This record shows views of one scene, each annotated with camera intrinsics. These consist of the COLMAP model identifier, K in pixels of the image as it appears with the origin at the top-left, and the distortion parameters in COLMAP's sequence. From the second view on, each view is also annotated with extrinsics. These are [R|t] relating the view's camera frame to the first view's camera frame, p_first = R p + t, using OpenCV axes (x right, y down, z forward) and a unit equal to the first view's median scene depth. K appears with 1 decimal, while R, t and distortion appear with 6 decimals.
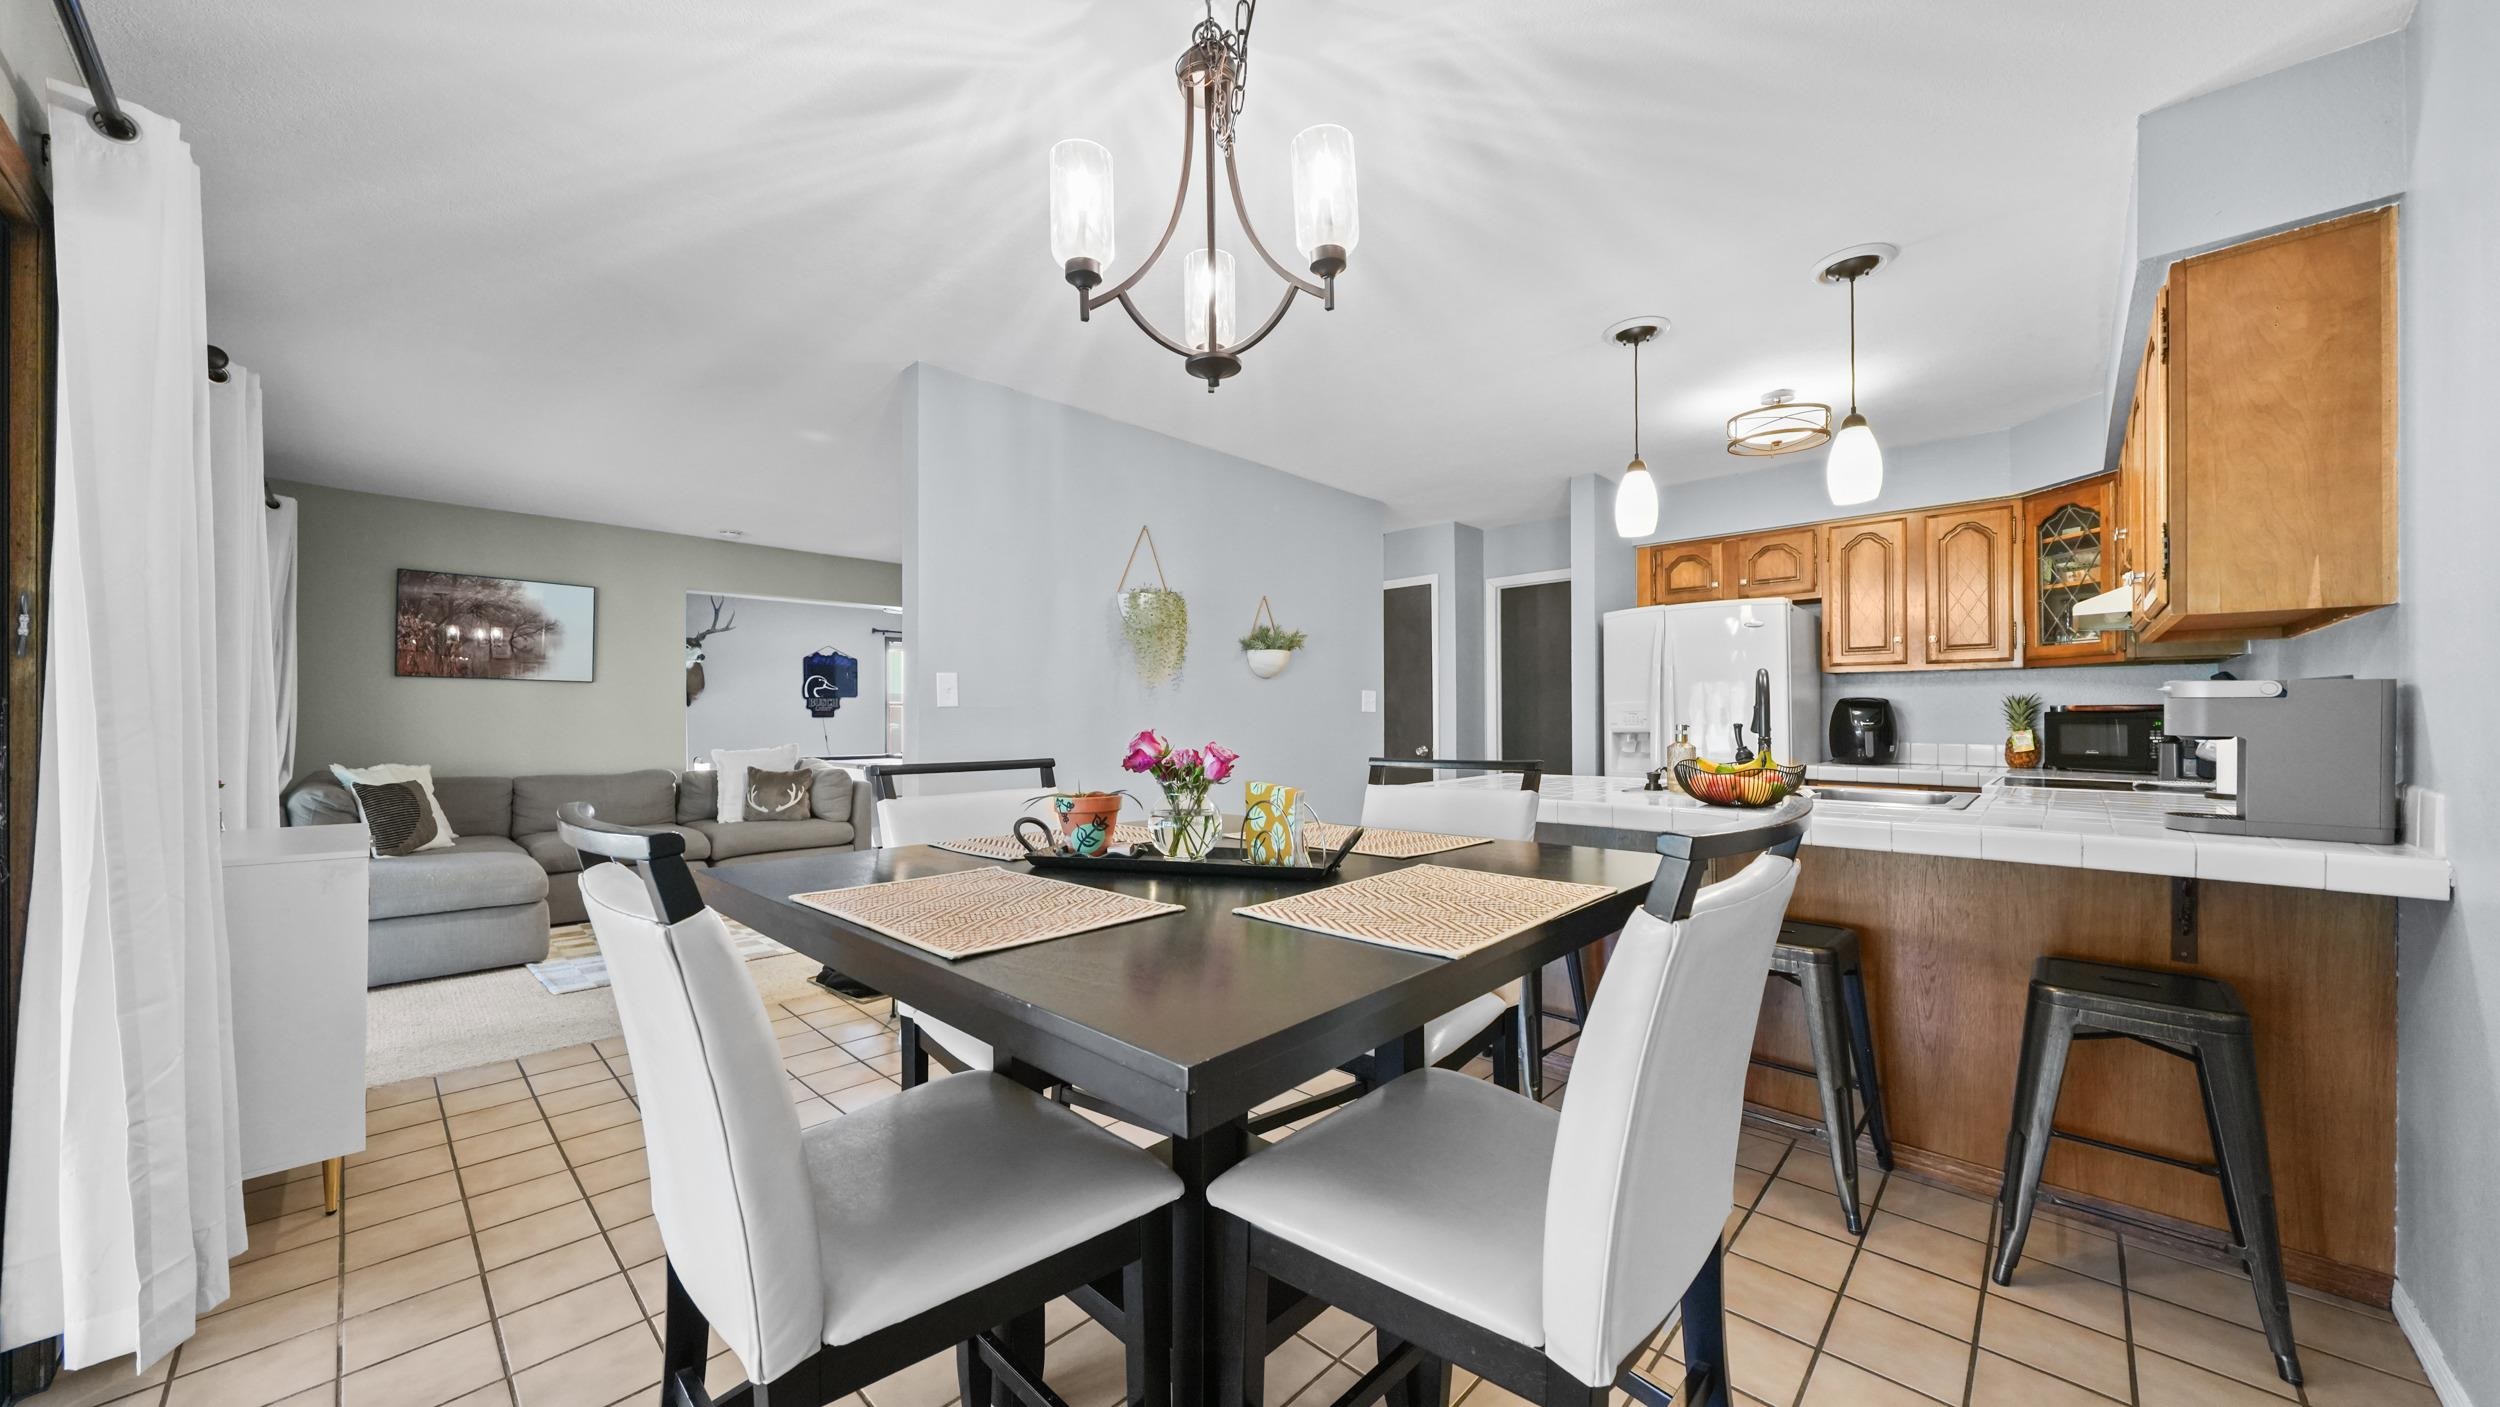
lens RADIAL K [[862.4, 0, 1251.5], [0, 862.4, 673.1], [0, 0, 1]] dist [-0.002640, -0.000104]
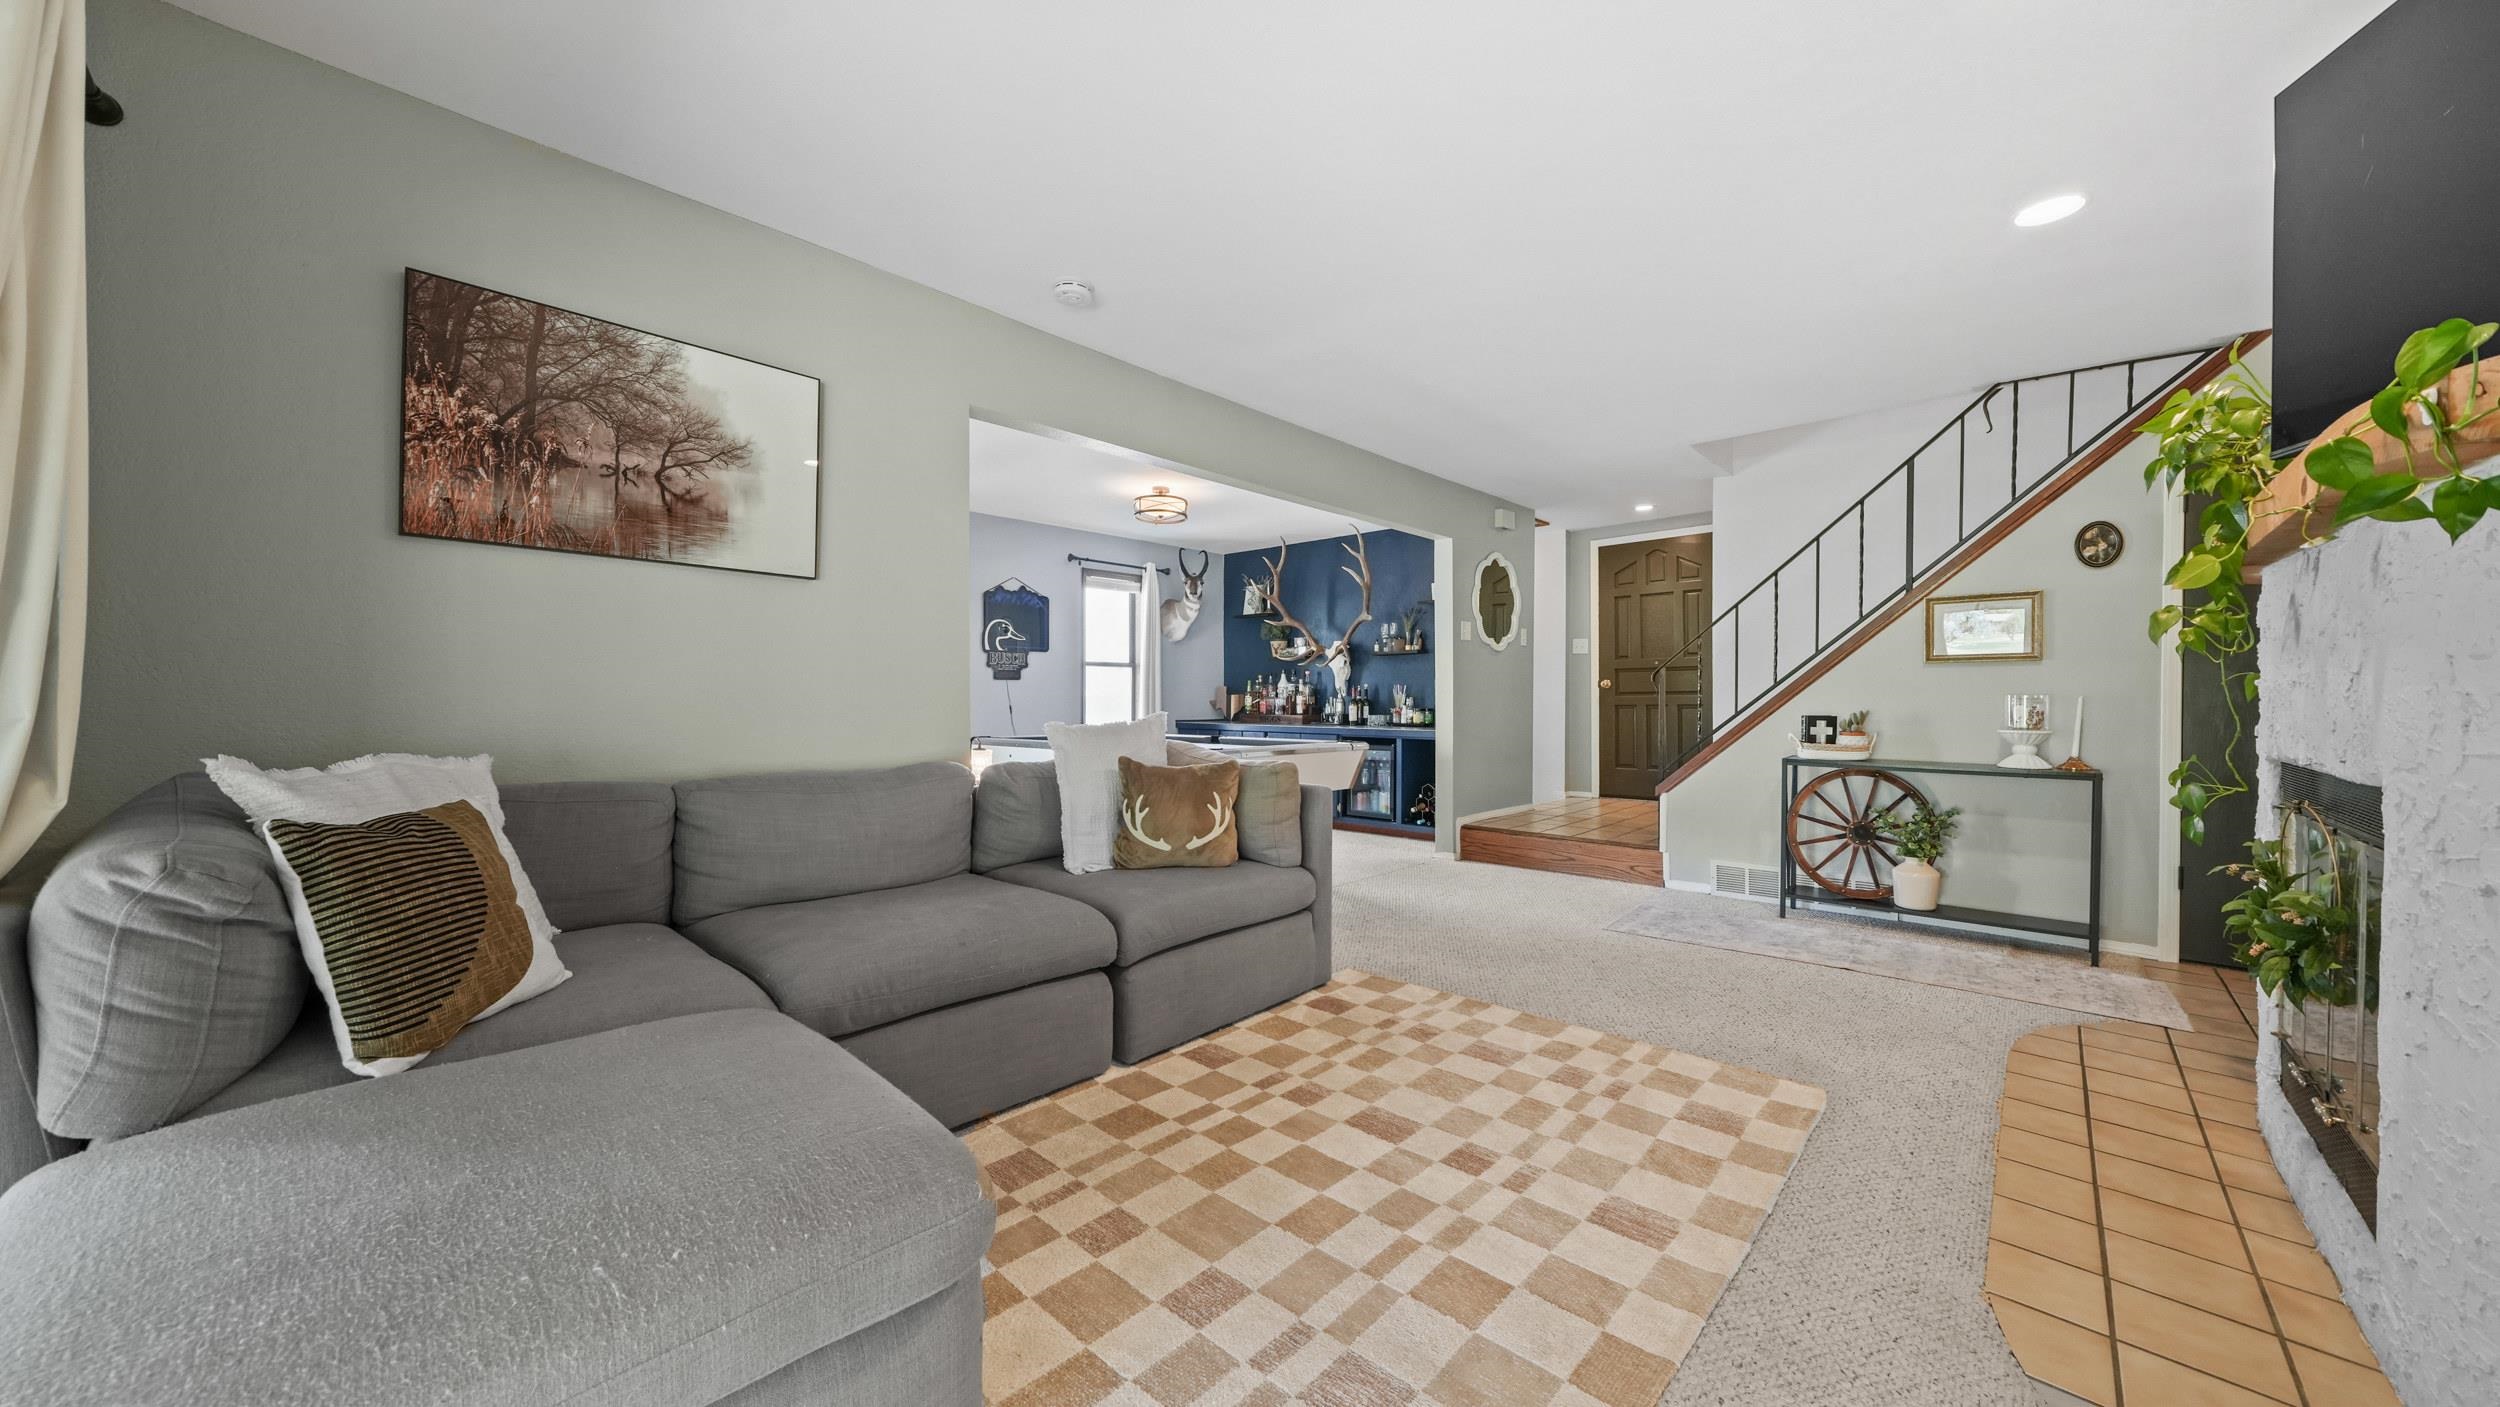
lens RADIAL K [[865.5, 0, 1246.4], [0, 865.5, 660.8], [0, 0, 1]] dist [-0.000861, 0.000009]
pose [[0.999987, 0.004112, 0.002928, -0.541024], [-0.004136, 0.999957, 0.008290, 0.052070], [-0.002894, -0.008302, 0.999961, 0.534586]]
